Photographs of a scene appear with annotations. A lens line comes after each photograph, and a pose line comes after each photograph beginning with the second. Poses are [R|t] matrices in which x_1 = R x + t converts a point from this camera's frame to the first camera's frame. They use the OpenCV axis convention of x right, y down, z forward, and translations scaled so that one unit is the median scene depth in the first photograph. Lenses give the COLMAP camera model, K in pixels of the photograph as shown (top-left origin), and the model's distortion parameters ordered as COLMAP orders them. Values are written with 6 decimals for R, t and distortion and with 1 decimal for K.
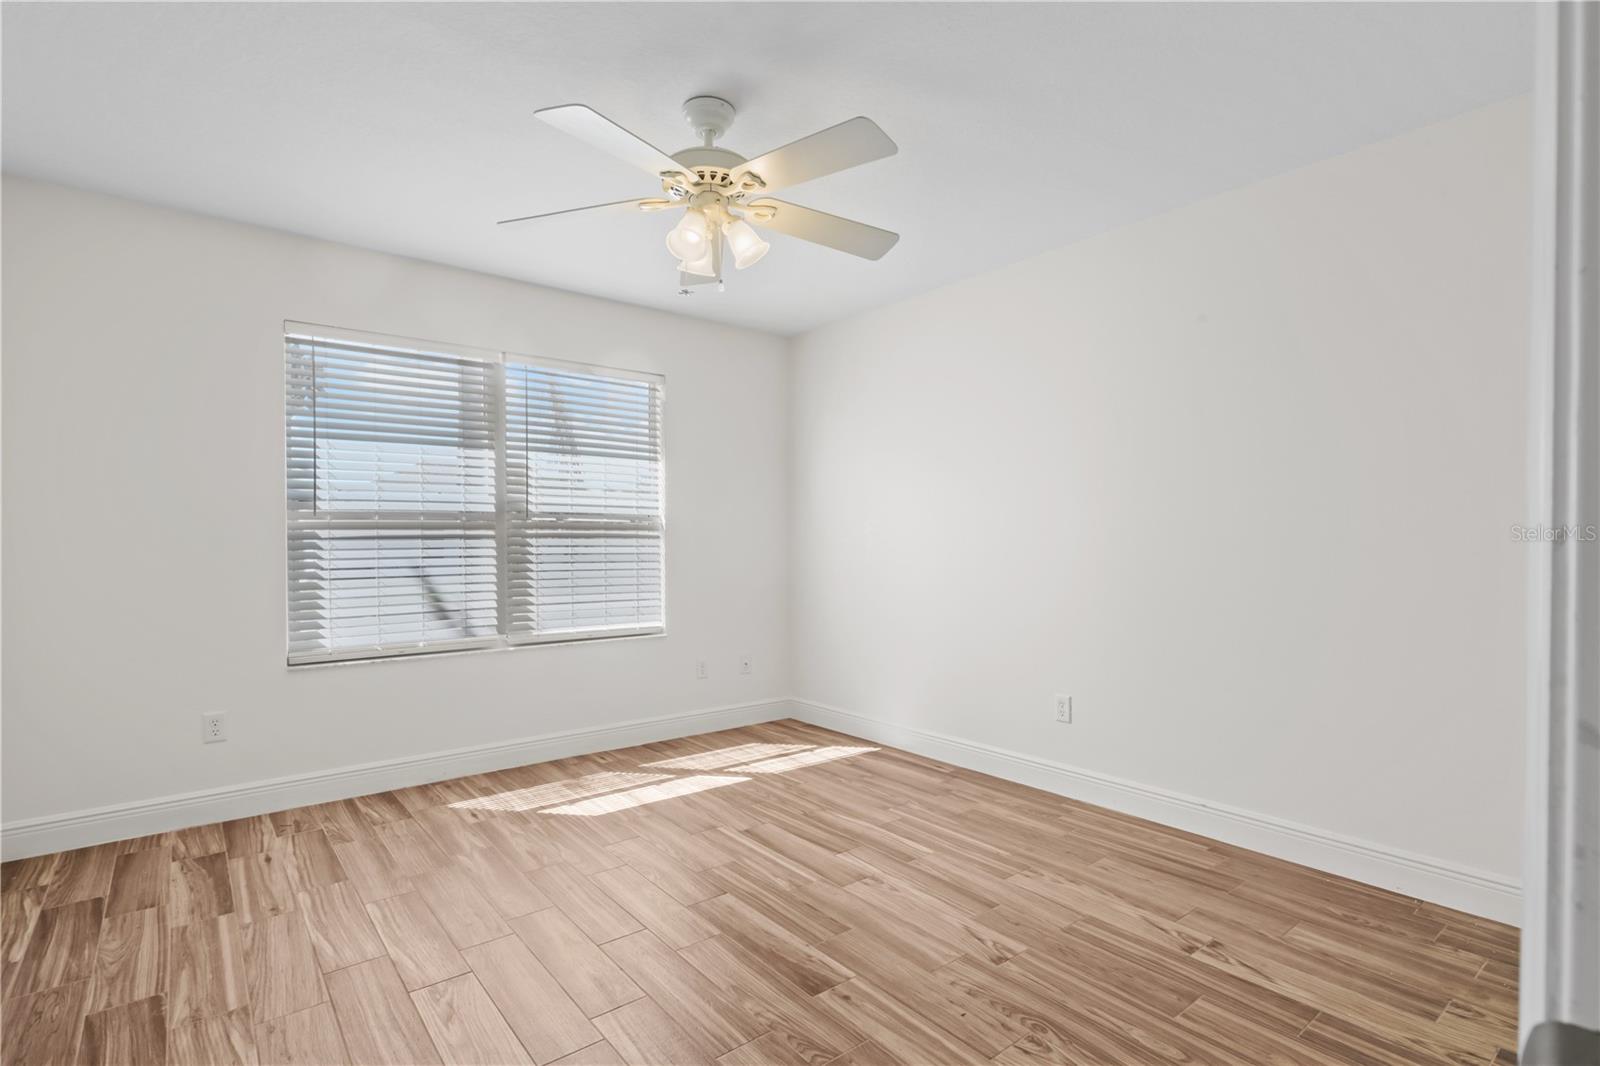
lens RADIAL K [[774.3, 0, 797.6], [0, 774.3, 540.0], [0, 0, 1]] dist [-0.004863, 0.006192]
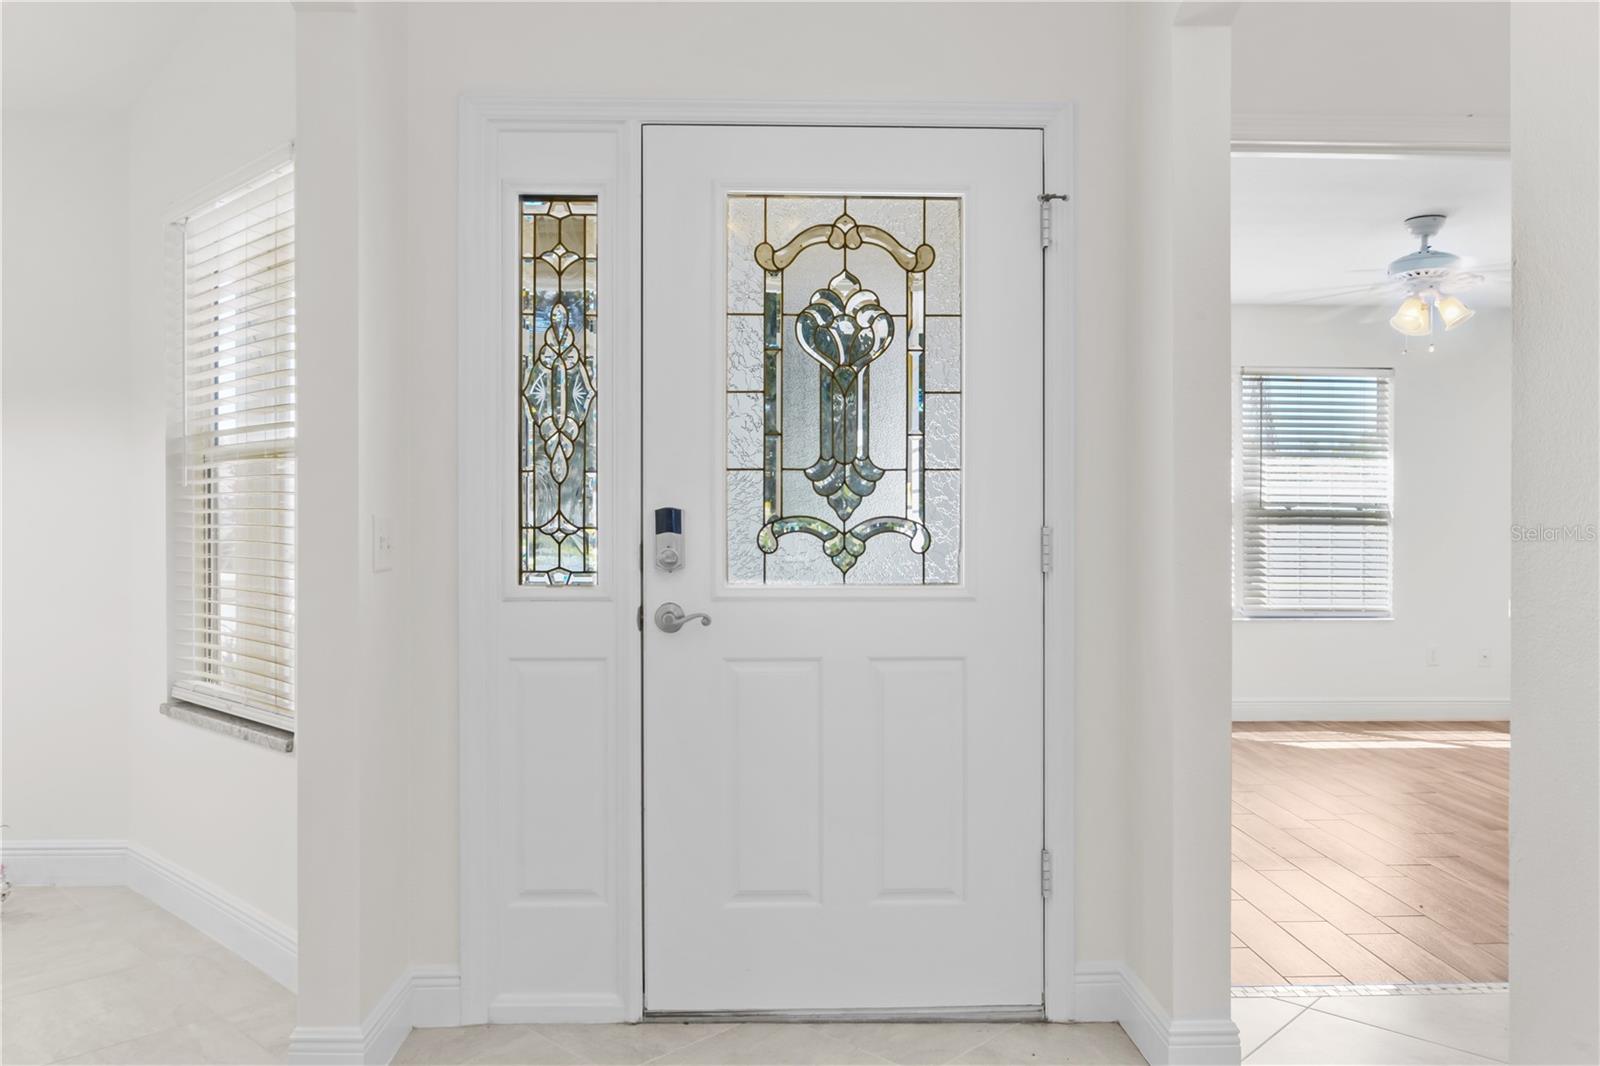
lens RADIAL K [[1199.1, 0, 796.6], [0, 1199.1, 540.7], [0, 0, 1]] dist [0.005533, -0.000269]
pose [[0.800829, 0.010872, -0.598794, 0.165081], [-0.007626, 0.999939, 0.007957, 0.012186], [0.598844, -0.001806, 0.800864, -0.829626]]
